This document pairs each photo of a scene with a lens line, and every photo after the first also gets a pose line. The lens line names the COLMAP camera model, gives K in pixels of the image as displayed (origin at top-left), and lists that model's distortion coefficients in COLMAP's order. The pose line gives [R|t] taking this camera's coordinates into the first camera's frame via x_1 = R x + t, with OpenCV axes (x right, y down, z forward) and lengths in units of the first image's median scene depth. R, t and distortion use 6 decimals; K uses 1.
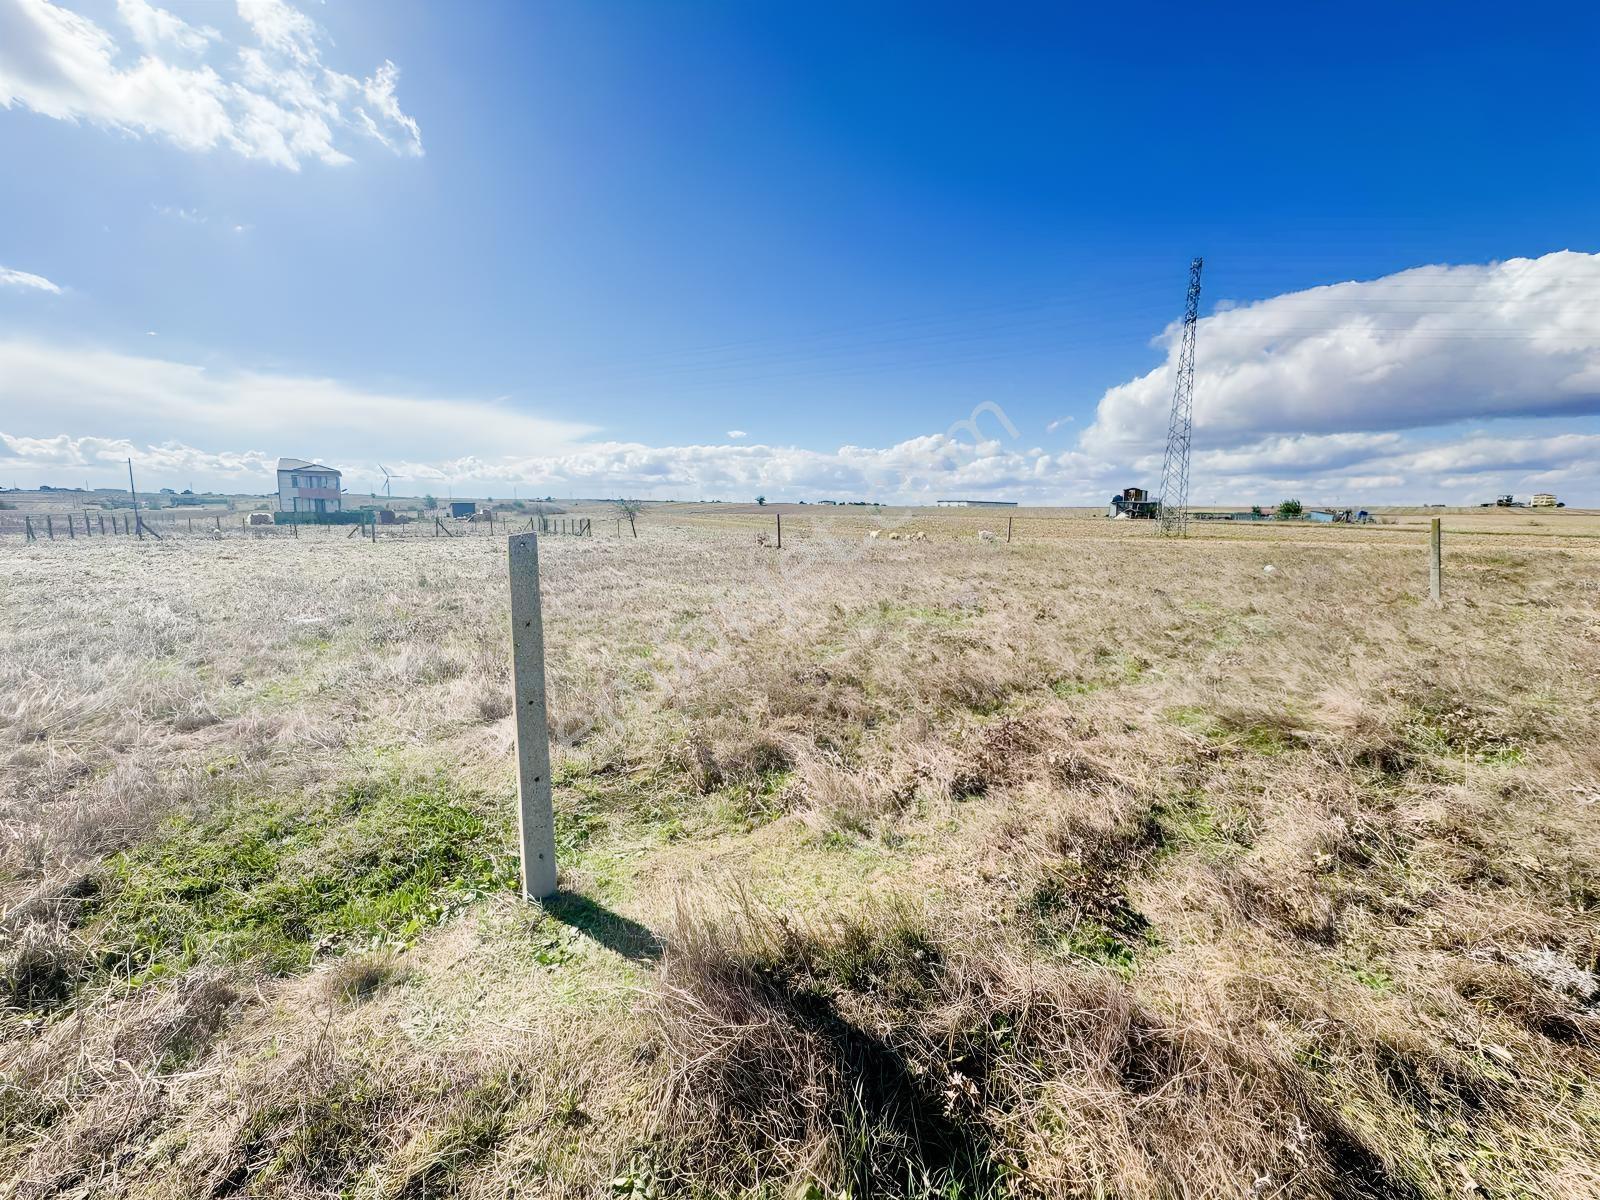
lens RADIAL K [[629.4, 0, 794.2], [0, 629.4, 587.9], [0, 0, 1]] dist [0.001117, -0.000094]
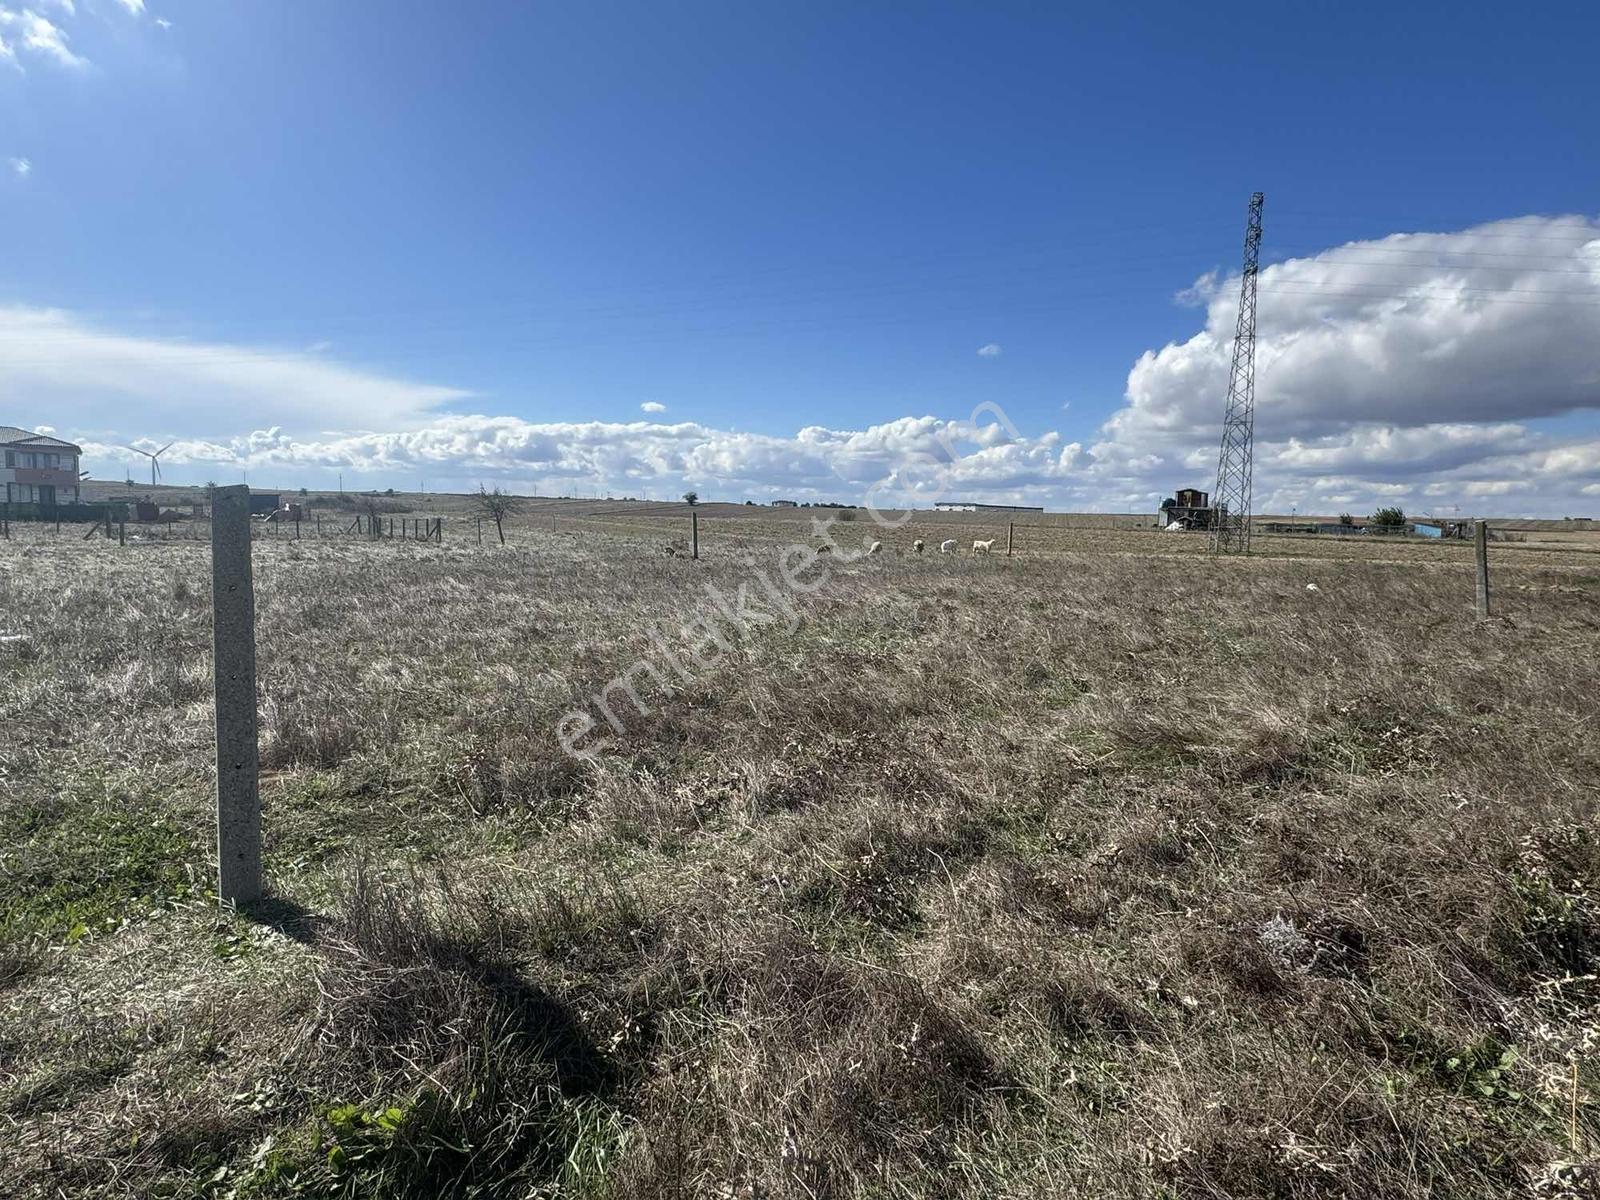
lens RADIAL K [[873.0, 0, 795.5], [0, 873.0, 587.4], [0, 0, 1]] dist [0.002843, -0.001350]
pose [[0.998028, 0.007606, 0.062314, 0.098323], [-0.005116, 0.999186, -0.040024, 0.033441], [-0.062568, 0.039626, 0.997254, -0.092876]]
